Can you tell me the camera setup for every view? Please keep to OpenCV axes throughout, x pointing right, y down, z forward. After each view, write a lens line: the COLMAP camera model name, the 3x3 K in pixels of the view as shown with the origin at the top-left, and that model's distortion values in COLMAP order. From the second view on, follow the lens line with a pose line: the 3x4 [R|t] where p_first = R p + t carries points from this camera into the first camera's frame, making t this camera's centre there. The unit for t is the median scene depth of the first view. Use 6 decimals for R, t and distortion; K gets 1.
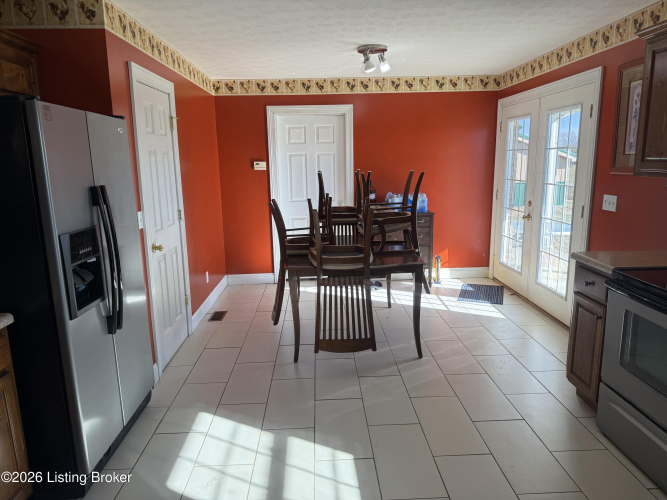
lens RADIAL K [[475.1, 0, 333.5], [0, 475.1, 250.0], [0, 0, 1]] dist [0.083103, -0.086203]
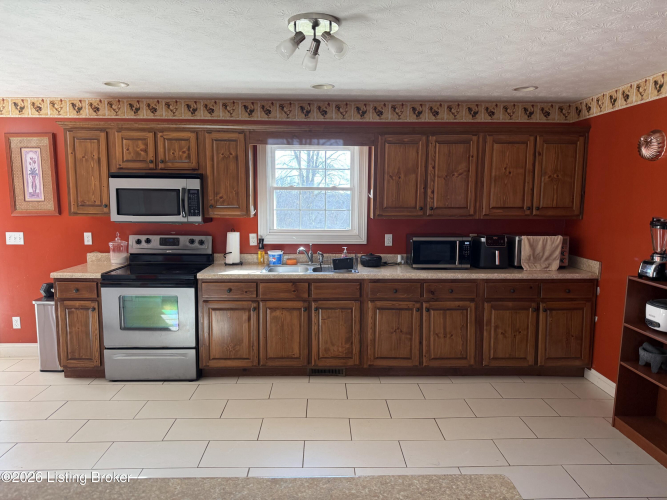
lens RADIAL K [[475.1, 0, 333.5], [0, 475.1, 250.0], [0, 0, 1]] dist [0.083103, -0.086203]
pose [[0.020552, -0.095876, 0.995181, -0.740811], [0.184188, 0.978717, 0.090486, -0.030835], [-0.982676, 0.181440, 0.037773, 0.146706]]
